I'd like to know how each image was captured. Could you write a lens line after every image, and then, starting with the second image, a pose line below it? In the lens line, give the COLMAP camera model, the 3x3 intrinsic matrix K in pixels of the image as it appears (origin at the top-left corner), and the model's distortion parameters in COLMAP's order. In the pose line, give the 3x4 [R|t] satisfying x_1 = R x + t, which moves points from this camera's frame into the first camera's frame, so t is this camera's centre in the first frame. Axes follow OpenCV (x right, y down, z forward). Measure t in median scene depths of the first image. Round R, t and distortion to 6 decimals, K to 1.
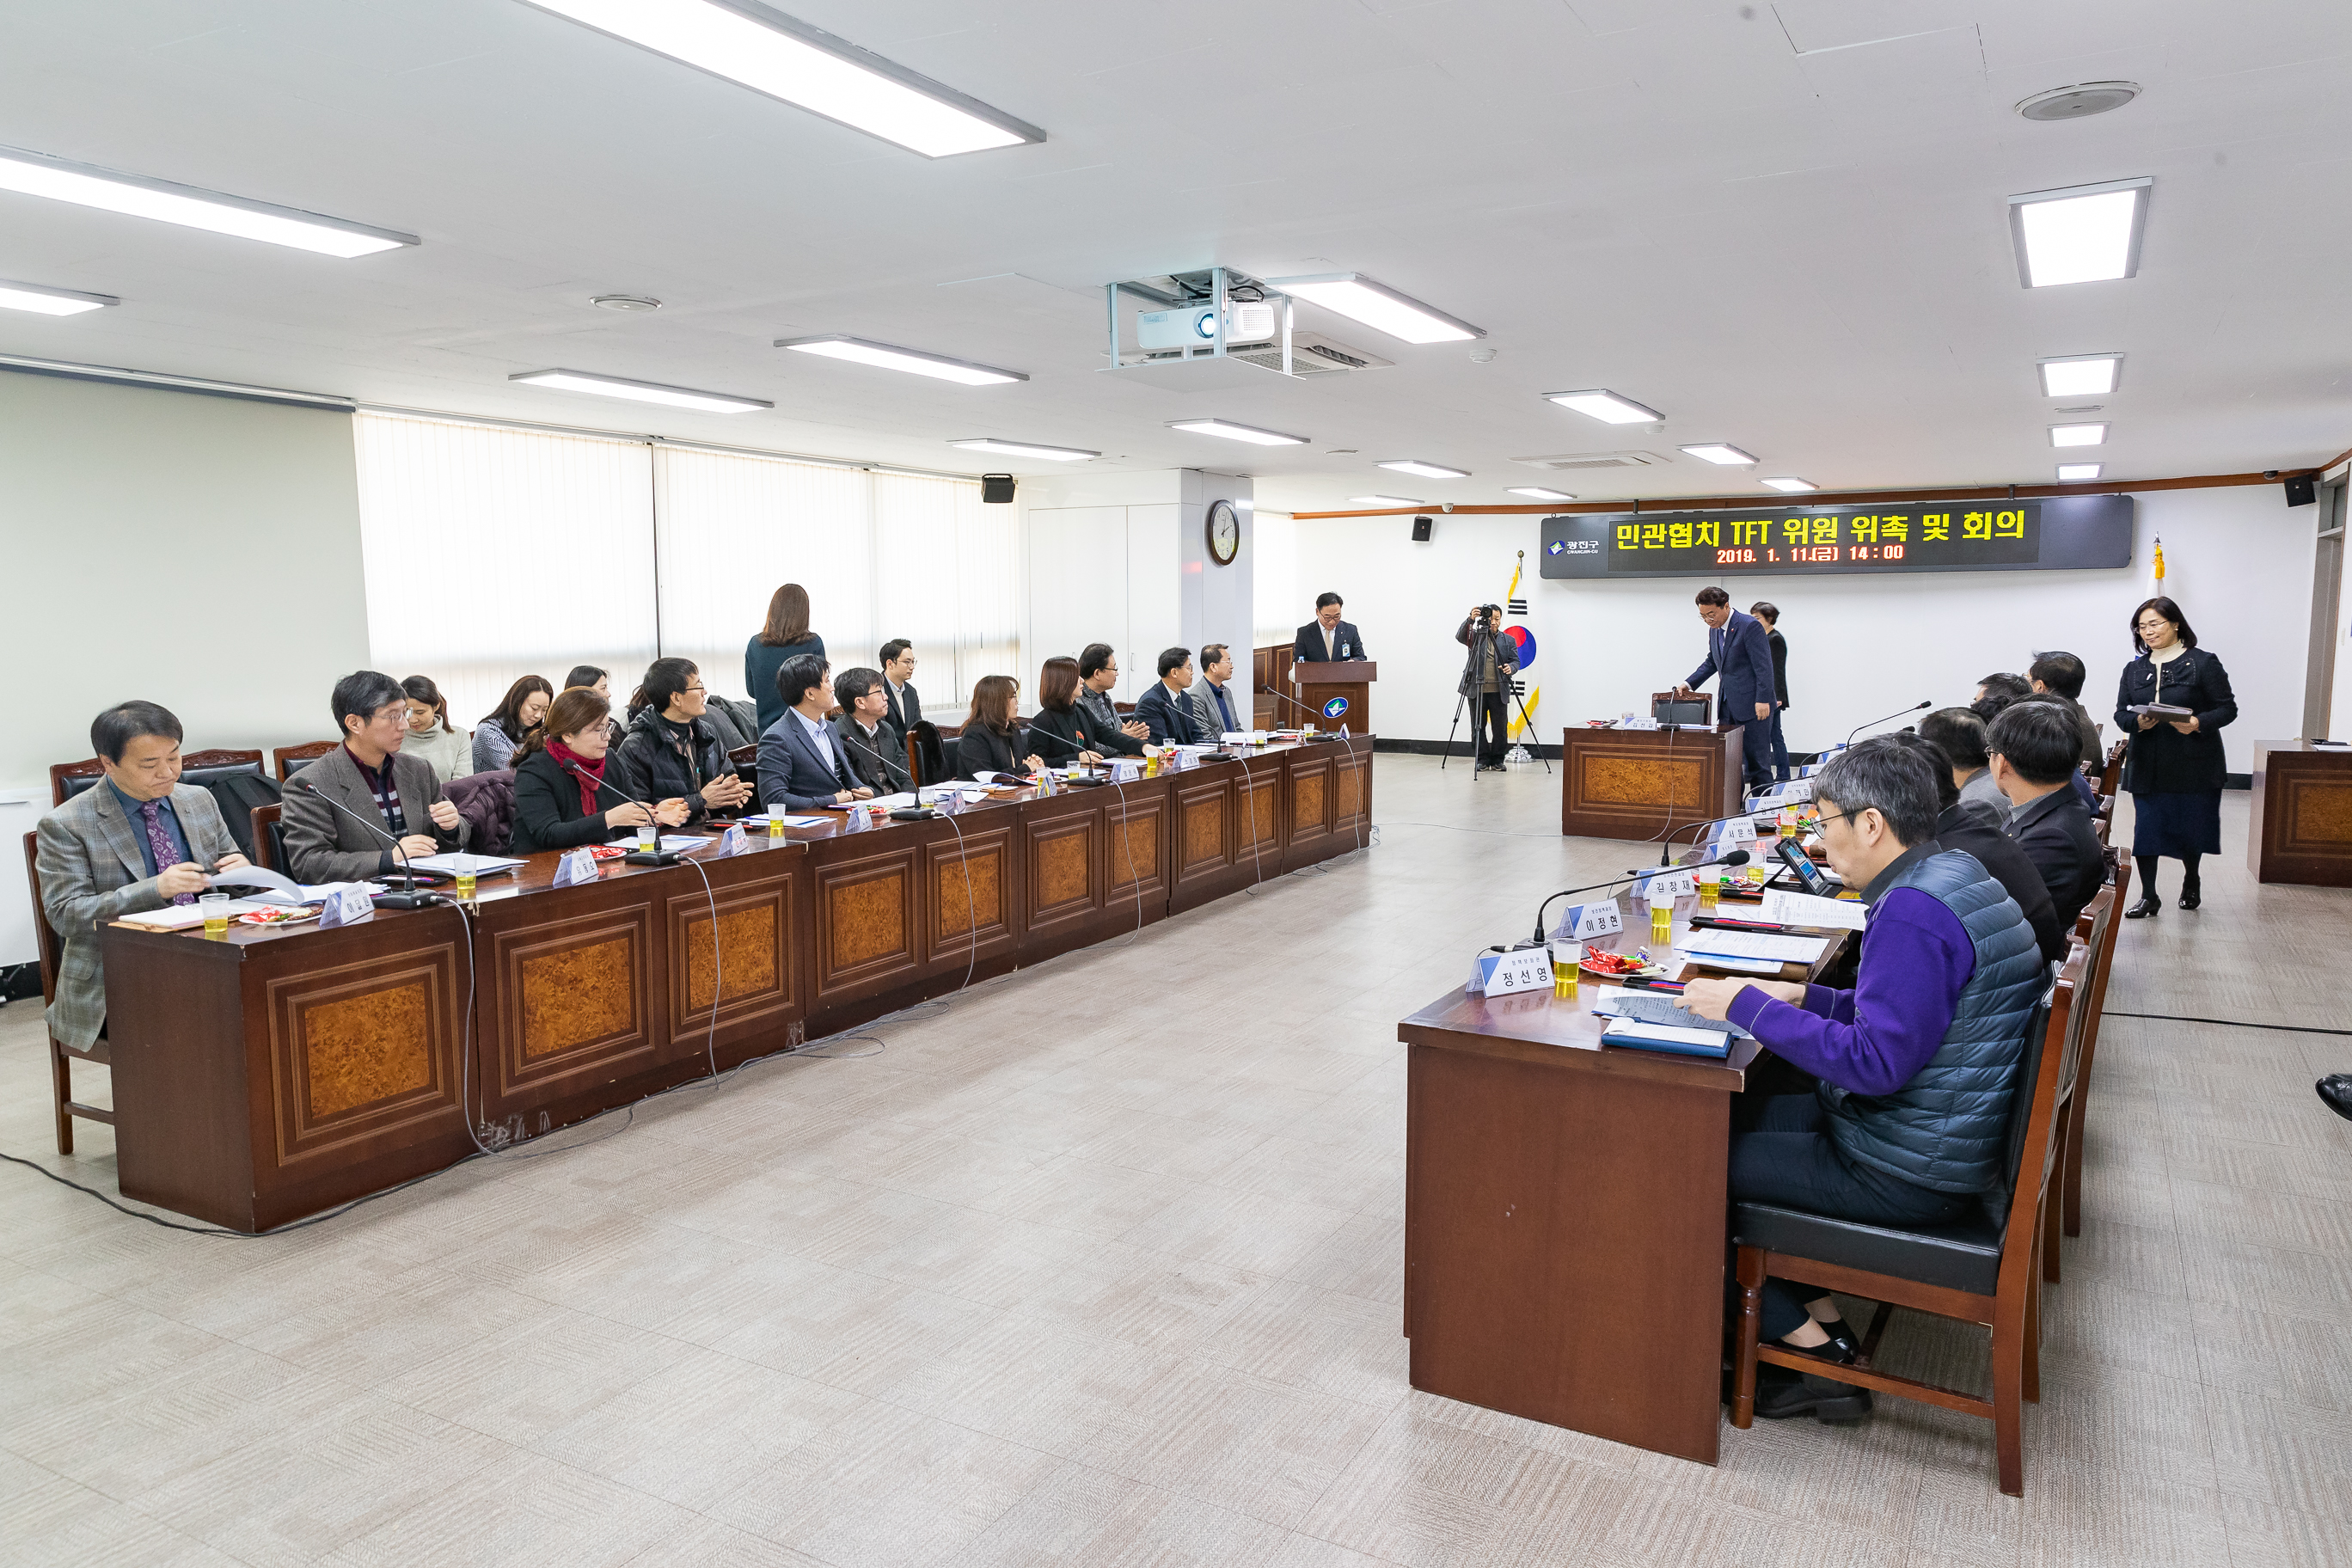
lens RADIAL K [[1609.0, 0, 1165.4], [0, 1609.0, 793.0], [0, 0, 1]] dist [0.025005, -0.010717]
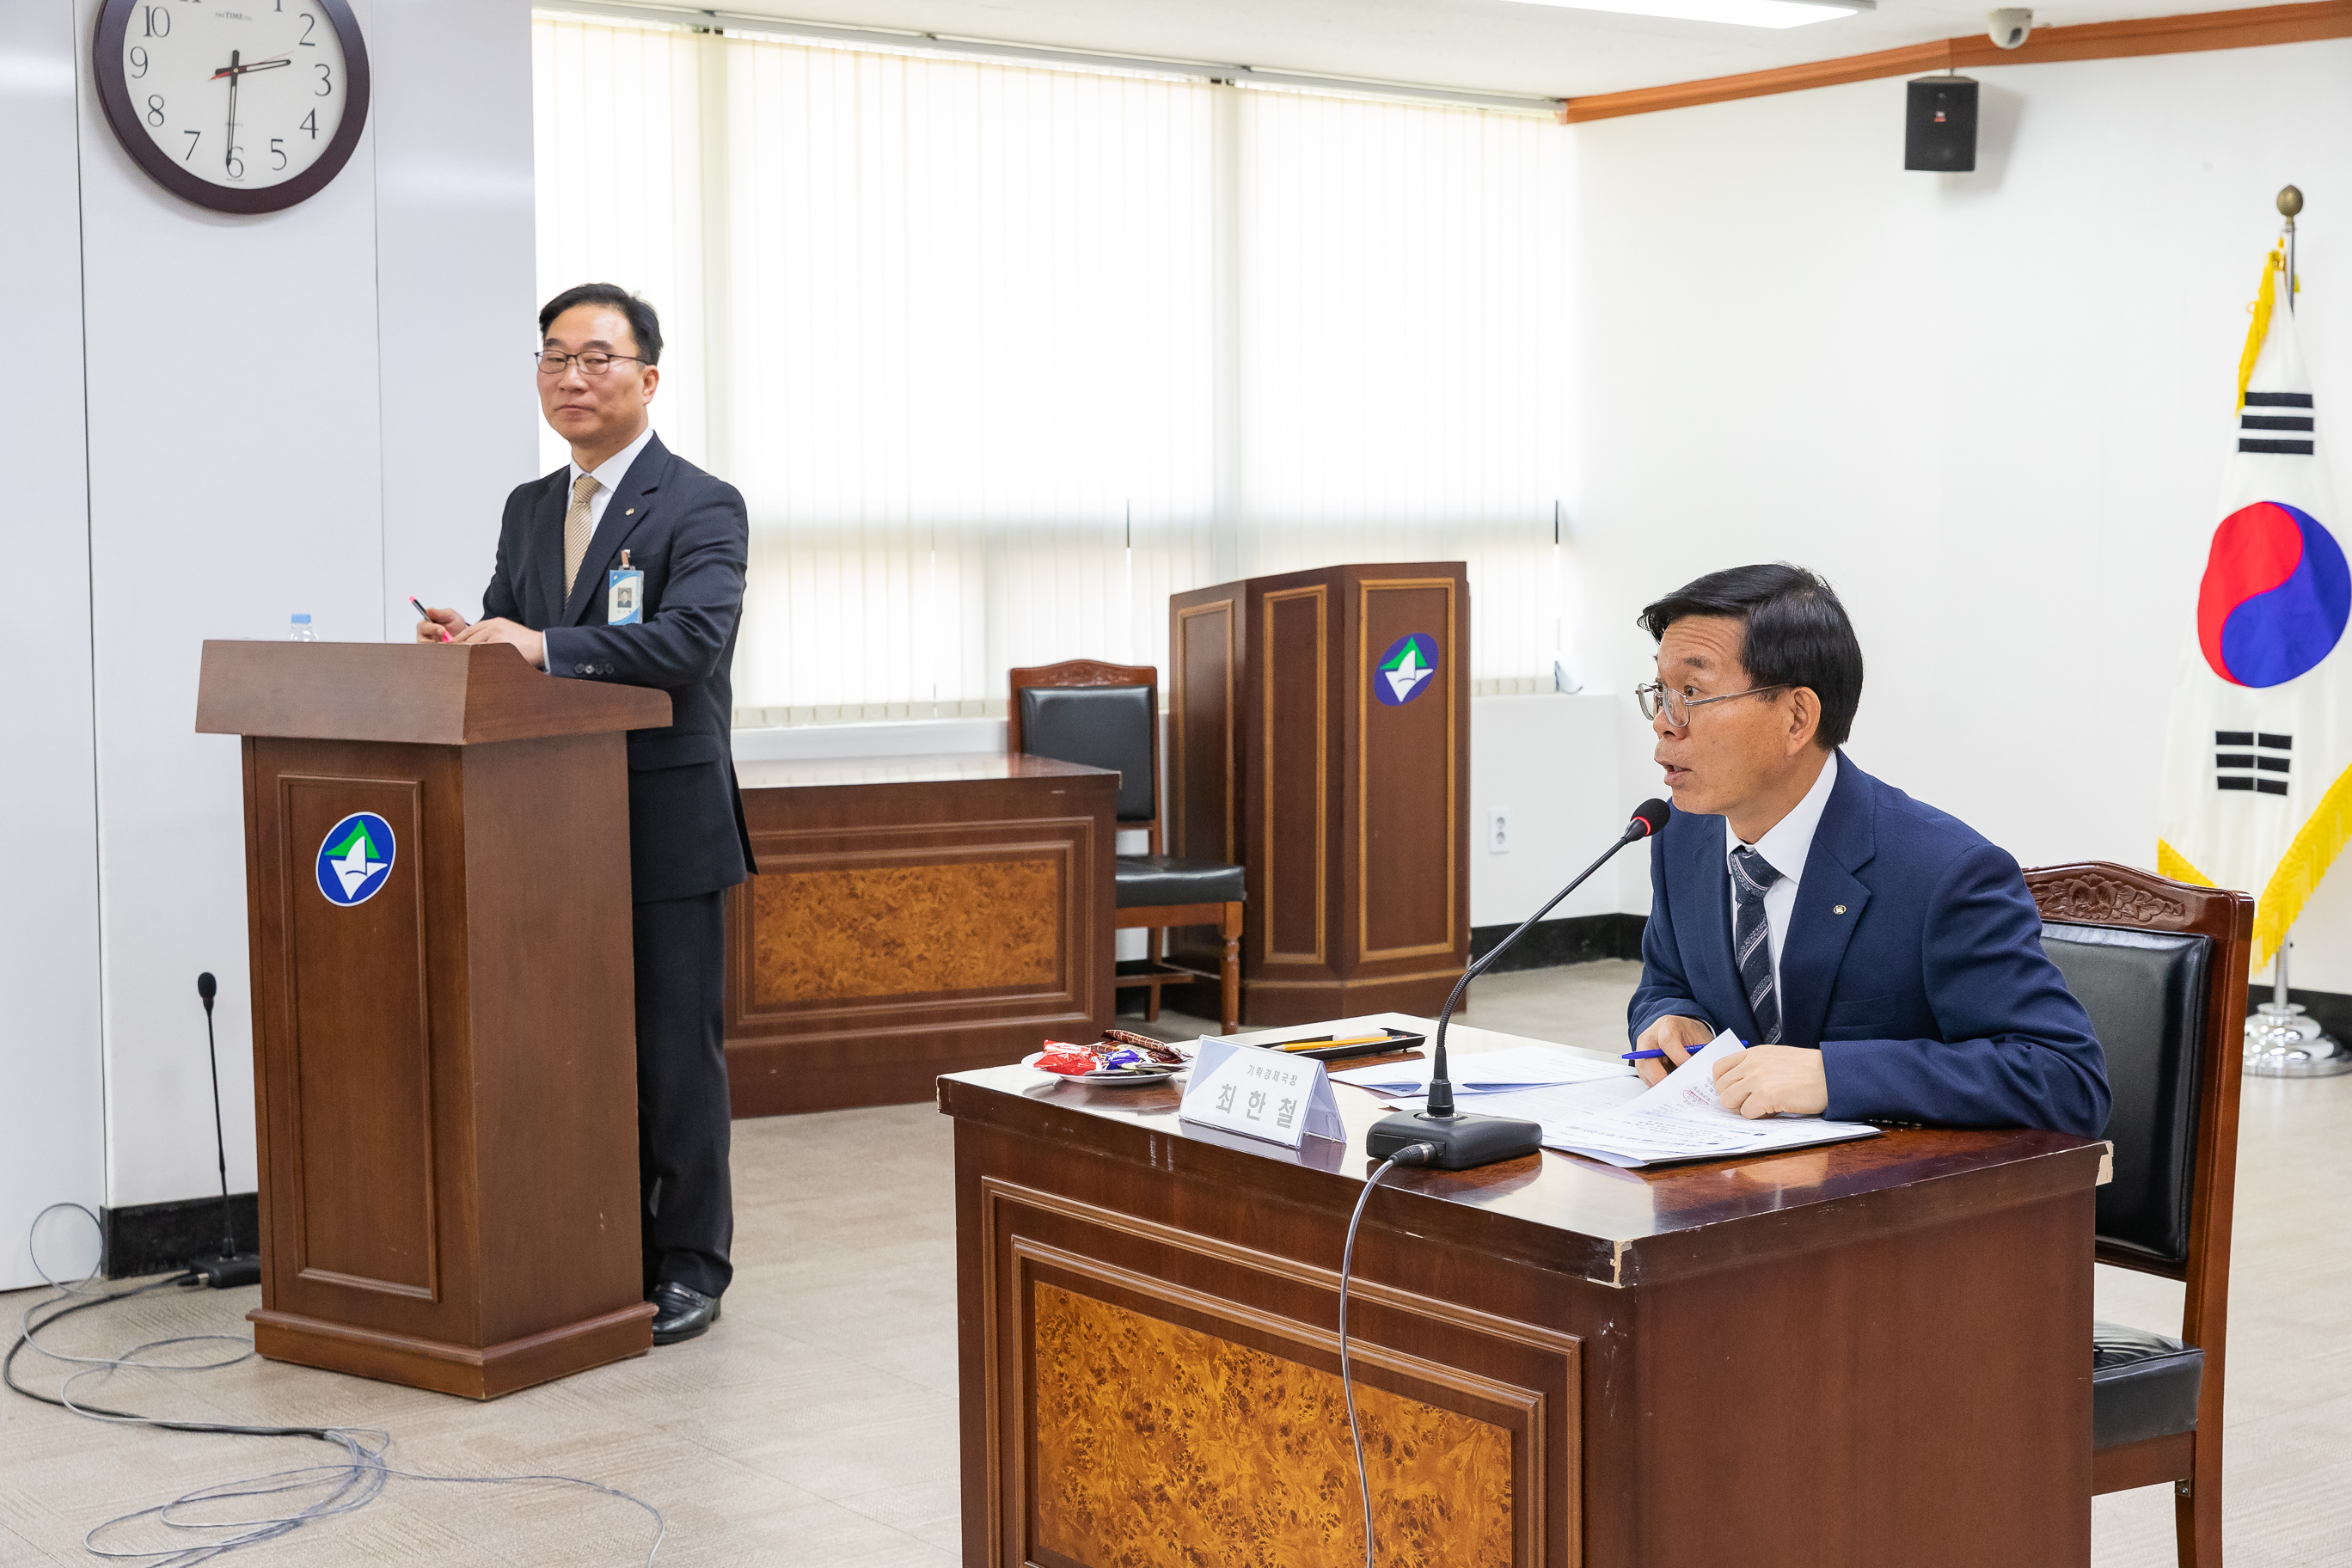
lens RADIAL K [[3422.1, 0, 1168.6], [0, 3422.1, 831.5], [0, 0, 1]] dist [0.008985, 0.000000]
pose [[0.916981, 0.037017, -0.397210, 0.340997], [-0.044895, 0.998936, -0.010549, -0.052913], [0.396397, 0.027506, 0.917667, 0.589111]]
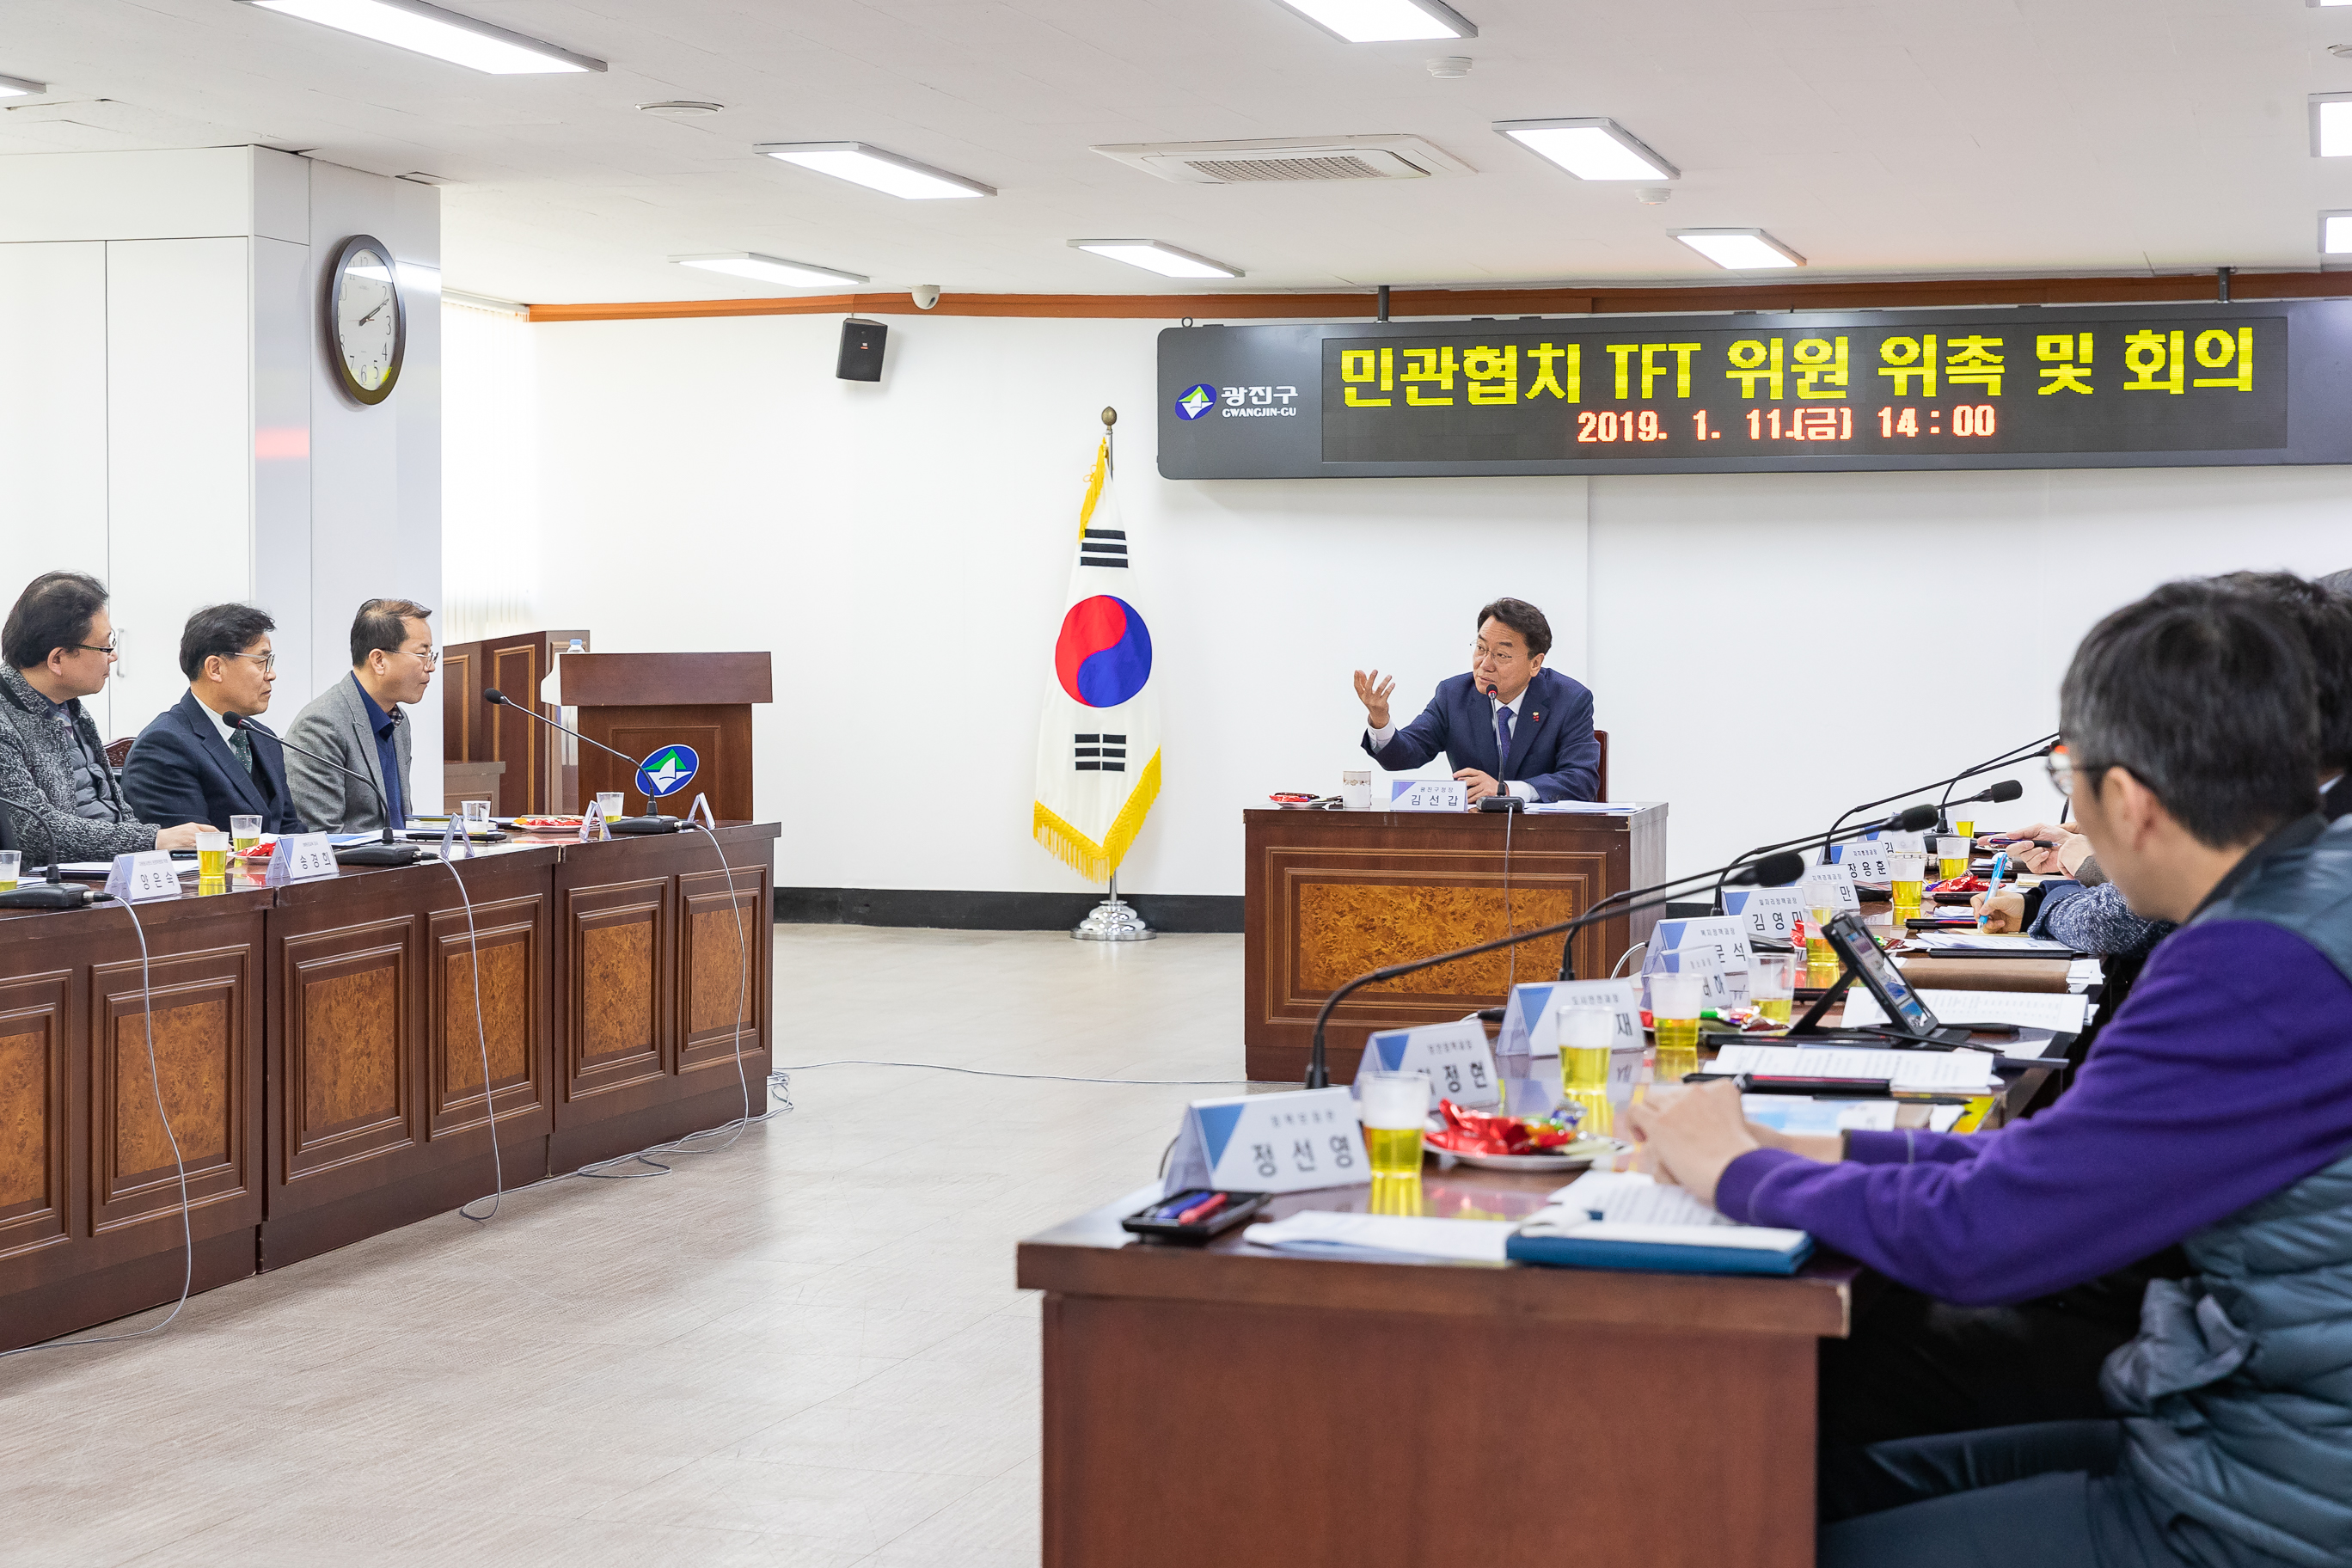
lens RADIAL K [[4217.9, 0, 1162.8], [0, 4217.9, 789.5], [0, 0, 1]] dist [0.010669, 0.000000]
pose [[0.971630, -0.002421, 0.236494, -0.016625], [0.020705, 0.996979, -0.074858, 0.027458], [-0.235599, 0.077631, 0.968745, -0.006887]]
